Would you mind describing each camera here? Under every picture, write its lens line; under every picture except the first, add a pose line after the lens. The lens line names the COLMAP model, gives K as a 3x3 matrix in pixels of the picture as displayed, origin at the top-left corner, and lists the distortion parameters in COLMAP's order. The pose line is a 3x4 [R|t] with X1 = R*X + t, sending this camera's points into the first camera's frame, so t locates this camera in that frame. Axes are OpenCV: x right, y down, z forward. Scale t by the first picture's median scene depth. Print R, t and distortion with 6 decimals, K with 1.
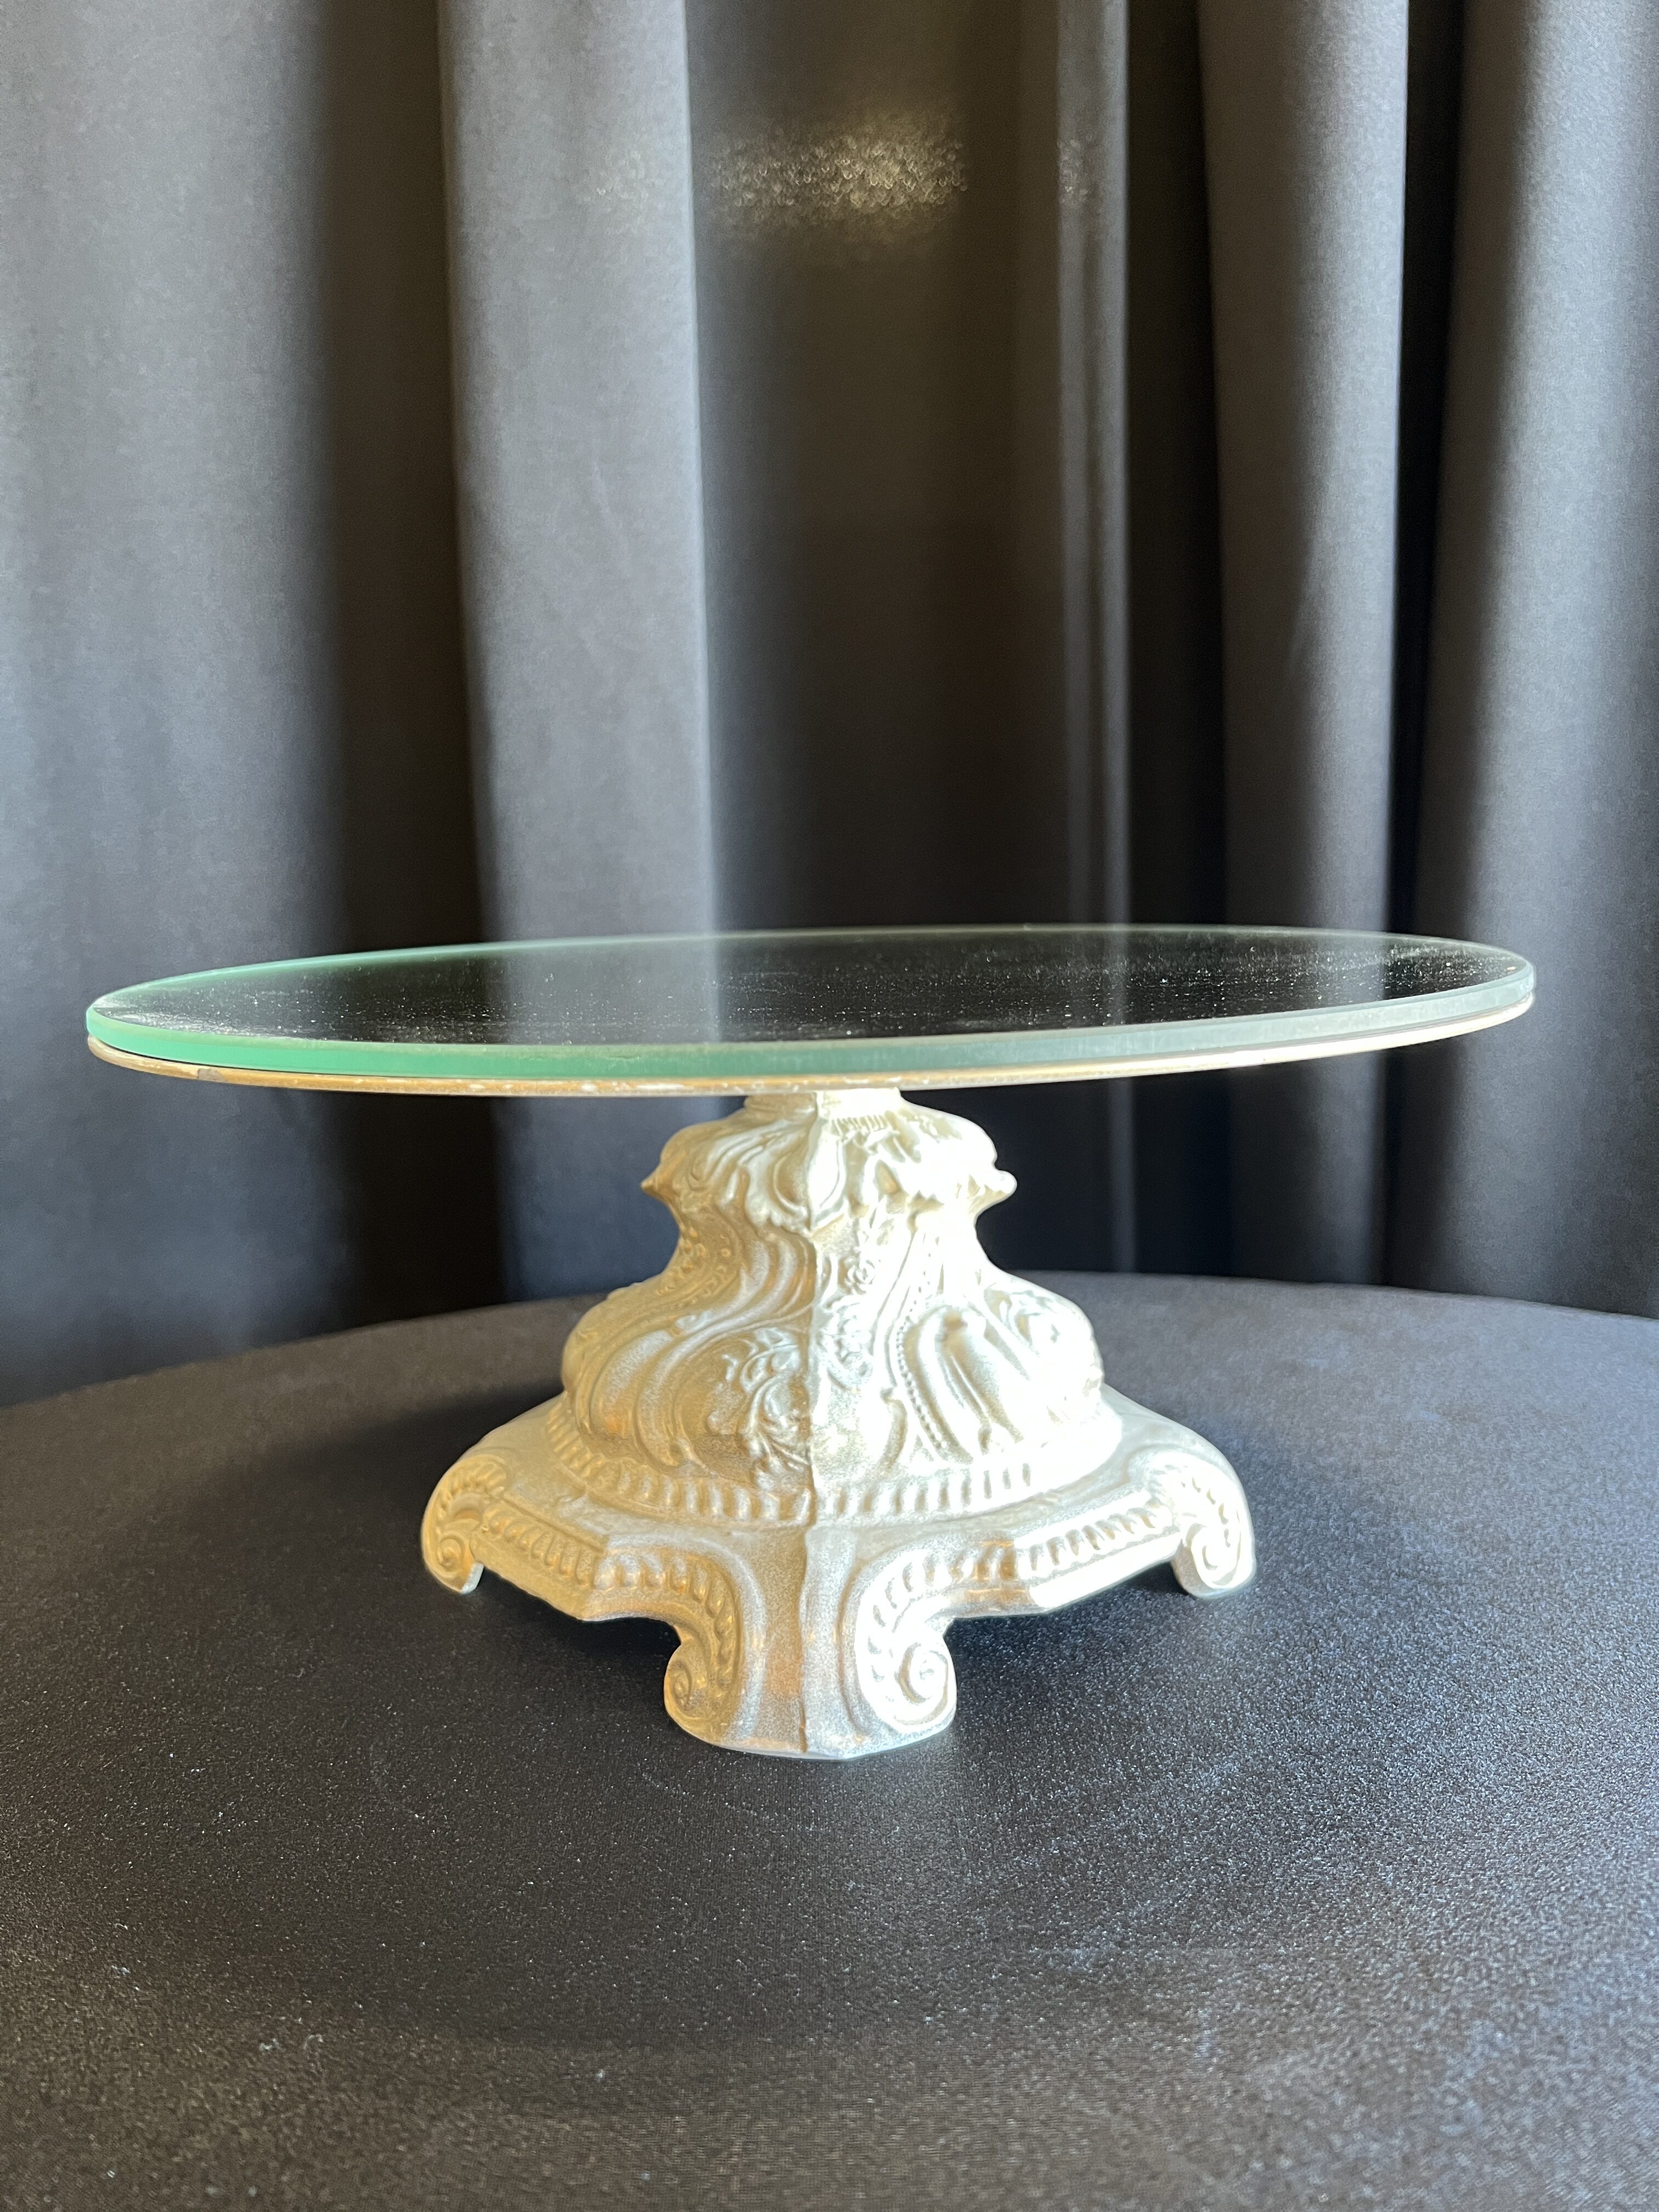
lens RADIAL K [[1713.1, 0, 817.9], [0, 1713.1, 1101.2], [0, 0, 1]] dist [-0.000859, -0.020336]
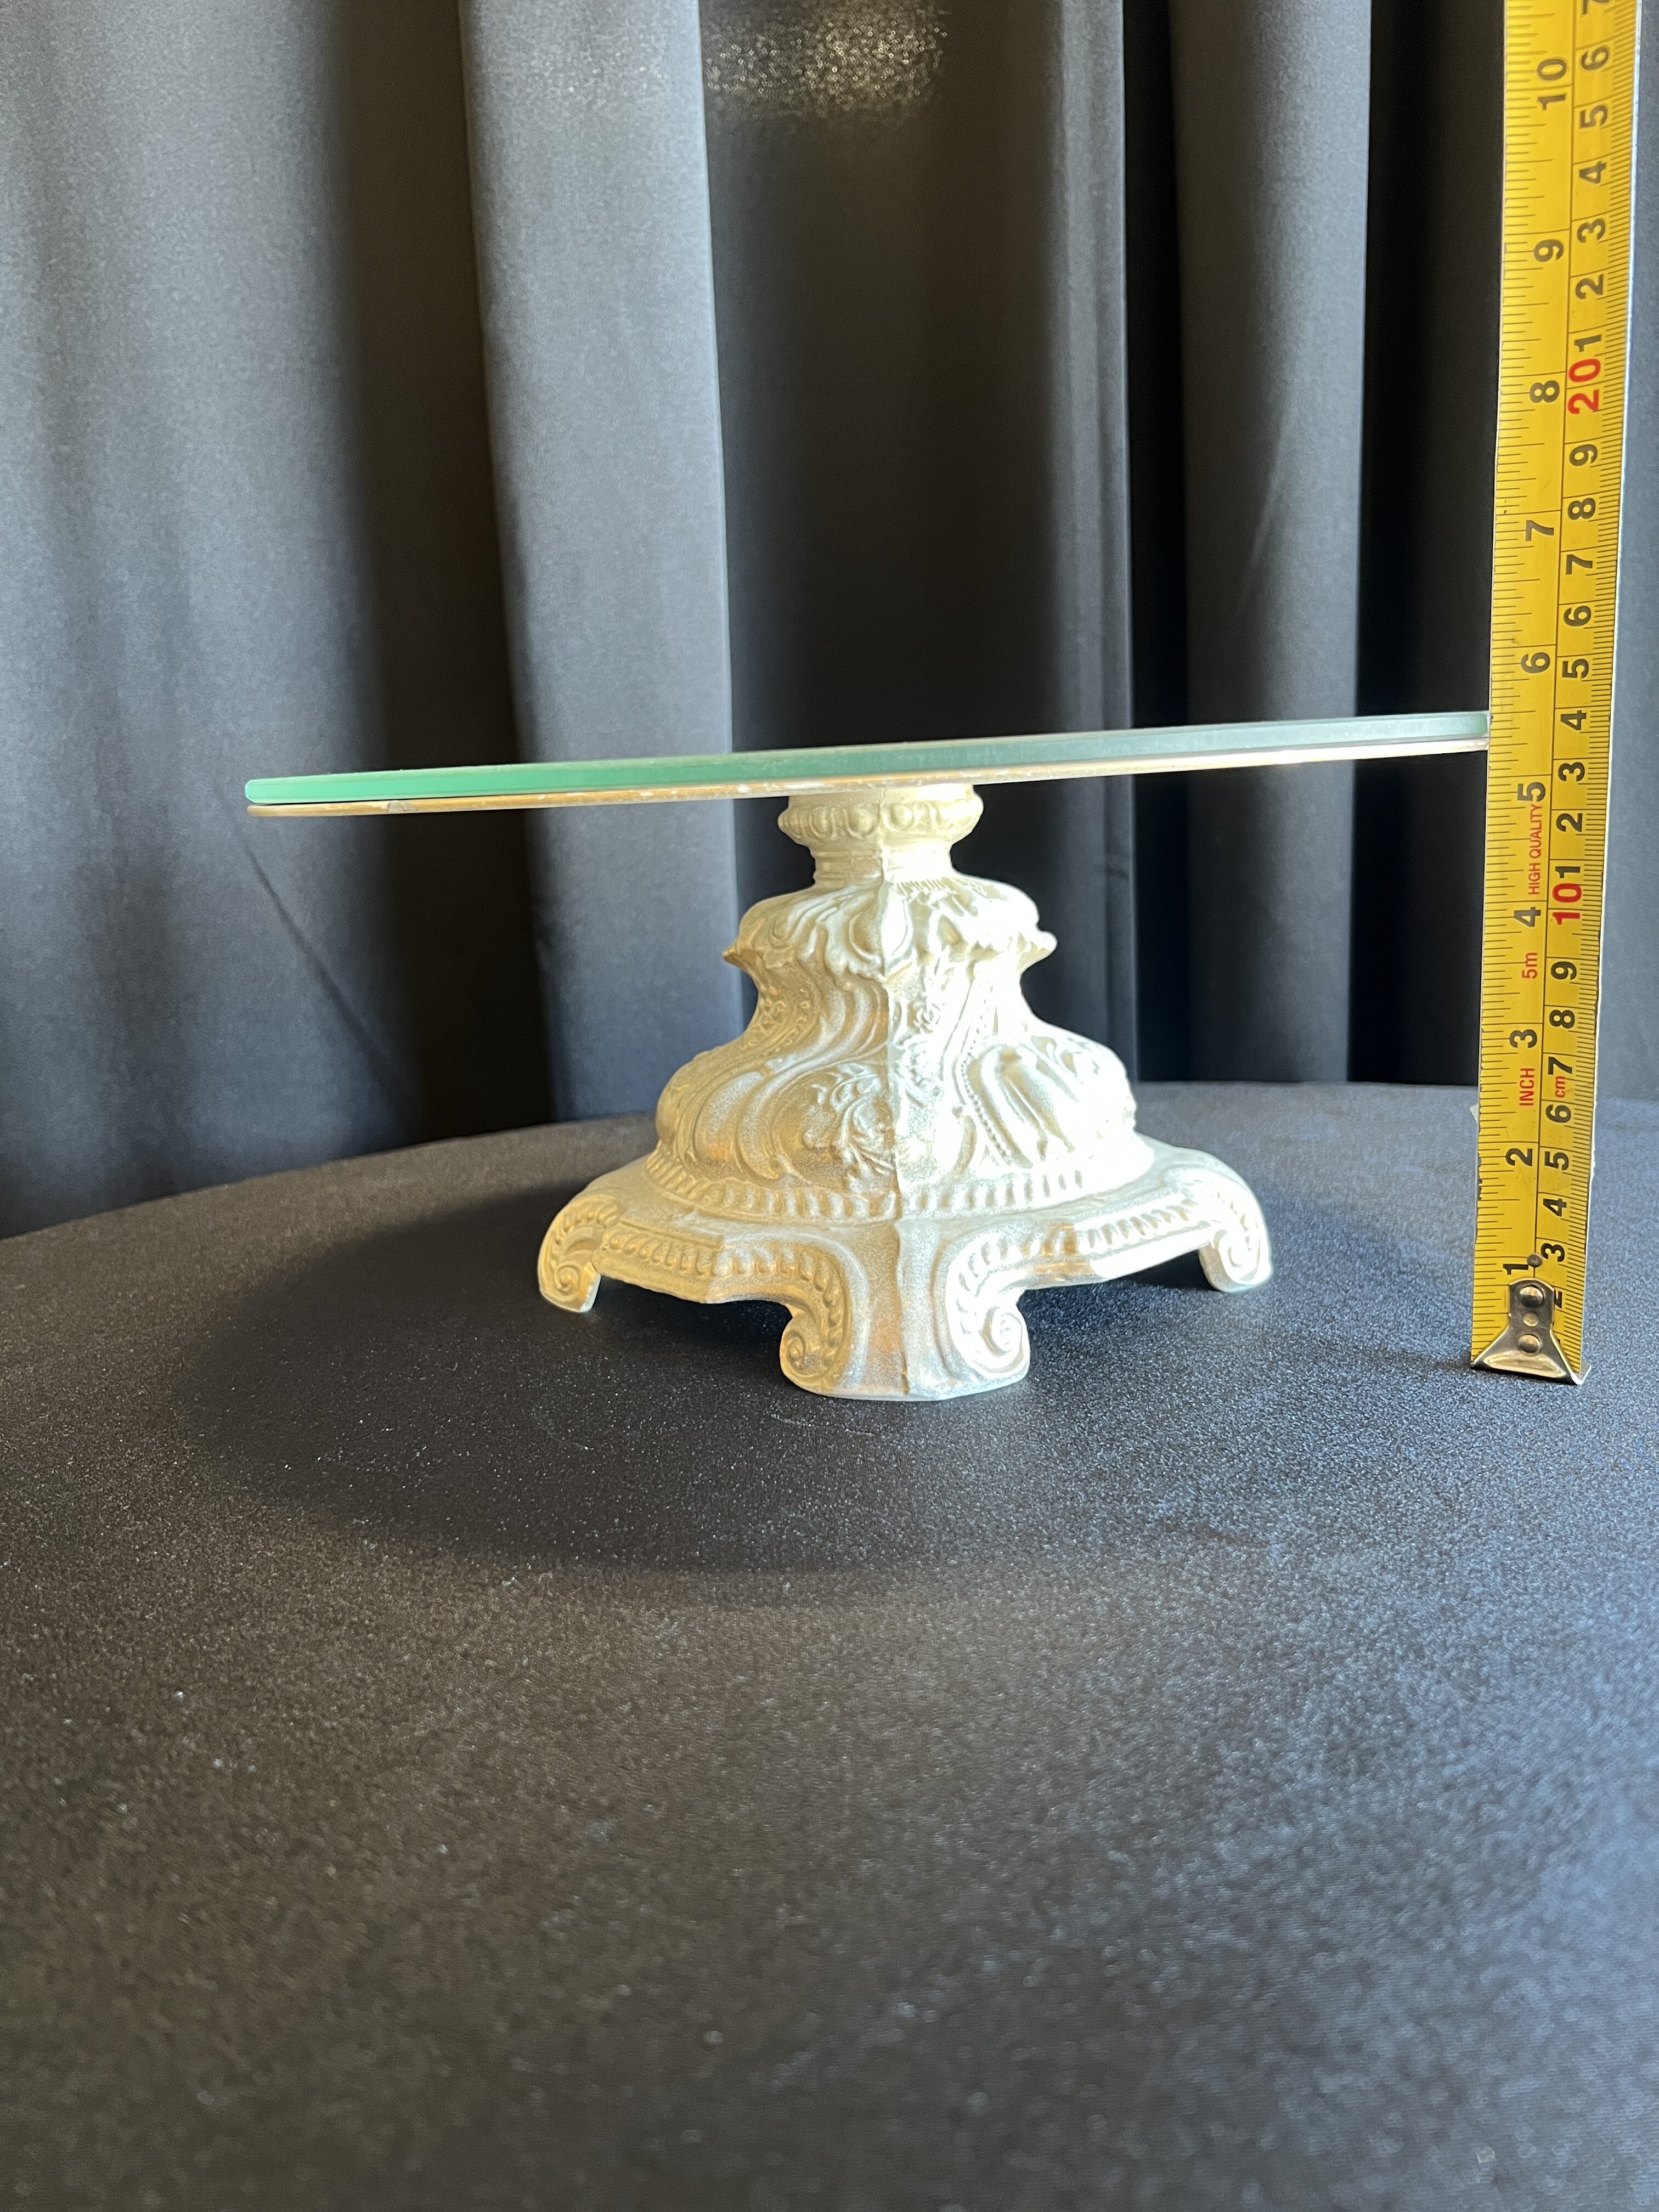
lens RADIAL K [[1713.1, 0, 792.9], [0, 1713.1, 1164.4], [0, 0, 1]] dist [-0.000859, -0.020336]
pose [[0.999533, -0.028291, 0.011592, -0.085180], [0.027209, 0.996030, 0.084762, 0.106461], [-0.013944, -0.084407, 0.996334, -0.148887]]
